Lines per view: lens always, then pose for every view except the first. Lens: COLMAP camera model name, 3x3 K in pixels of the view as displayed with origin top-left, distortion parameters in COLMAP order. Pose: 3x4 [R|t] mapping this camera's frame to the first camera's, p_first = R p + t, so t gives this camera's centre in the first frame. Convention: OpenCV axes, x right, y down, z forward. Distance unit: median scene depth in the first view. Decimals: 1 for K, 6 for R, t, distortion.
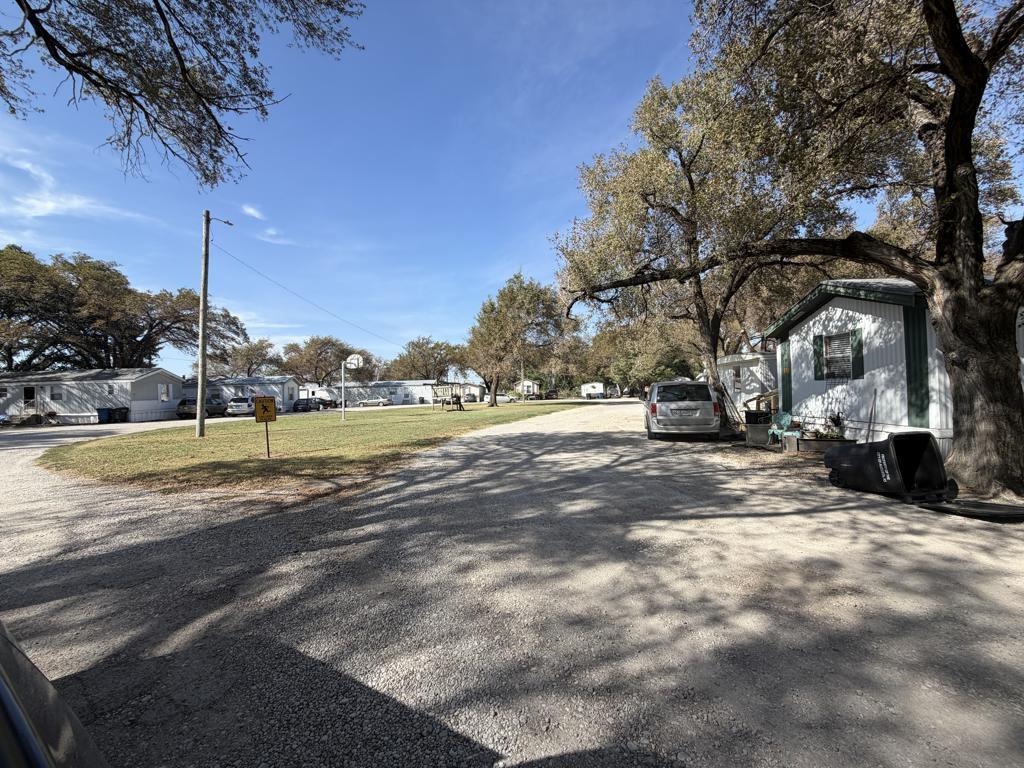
lens RADIAL K [[409.9, 0, 509.1], [0, 409.9, 388.0], [0, 0, 1]] dist [-0.002370, -0.000080]
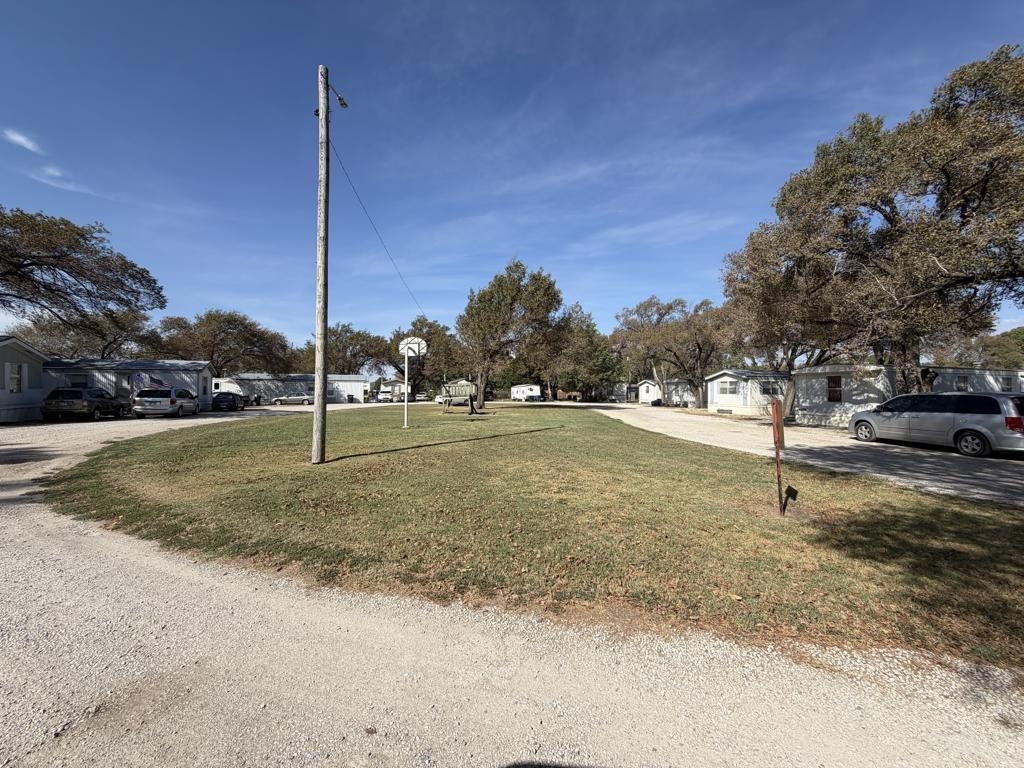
lens RADIAL K [[409.9, 0, 512.8], [0, 409.9, 383.0], [0, 0, 1]] dist [-0.002370, -0.000080]
pose [[0.944985, 0.037790, 0.324923, -0.194995], [-0.033140, 0.999254, -0.019838, 0.004034], [-0.325430, 0.007979, 0.945532, 0.110046]]
